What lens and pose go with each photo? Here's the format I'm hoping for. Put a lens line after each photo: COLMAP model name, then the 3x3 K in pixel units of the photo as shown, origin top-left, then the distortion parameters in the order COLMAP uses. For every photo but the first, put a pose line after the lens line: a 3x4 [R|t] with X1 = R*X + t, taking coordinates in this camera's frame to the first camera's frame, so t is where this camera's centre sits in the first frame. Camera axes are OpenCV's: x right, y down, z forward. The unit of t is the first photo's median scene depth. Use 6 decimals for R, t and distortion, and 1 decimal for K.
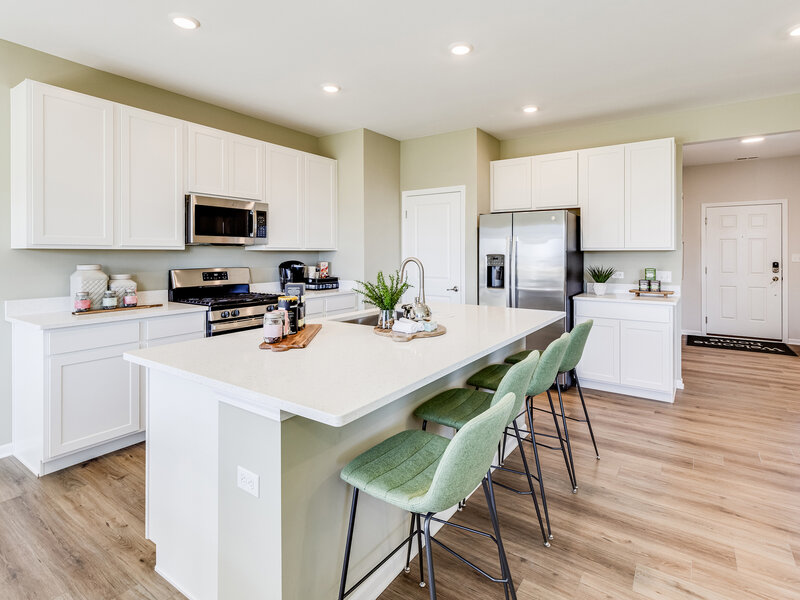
lens RADIAL K [[418.7, 0, 415.5], [0, 418.7, 270.8], [0, 0, 1]] dist [-0.004948, 0.001941]
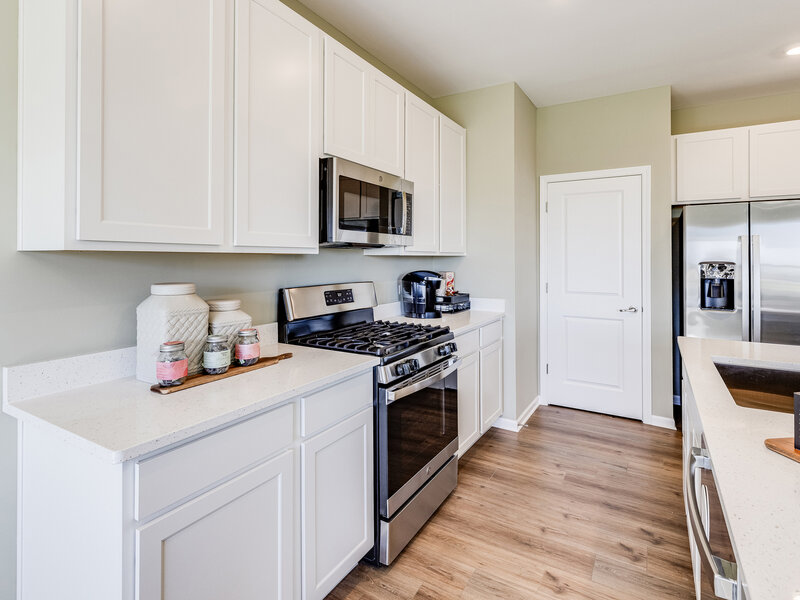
lens RADIAL K [[418.7, 0, 407.3], [0, 418.7, 270.2], [0, 0, 1]] dist [-0.004948, 0.001941]
pose [[0.998023, -0.001055, 0.062843, -0.430039], [0.001931, 0.999902, -0.013869, -0.018647], [-0.062822, 0.013962, 0.997927, 0.390270]]
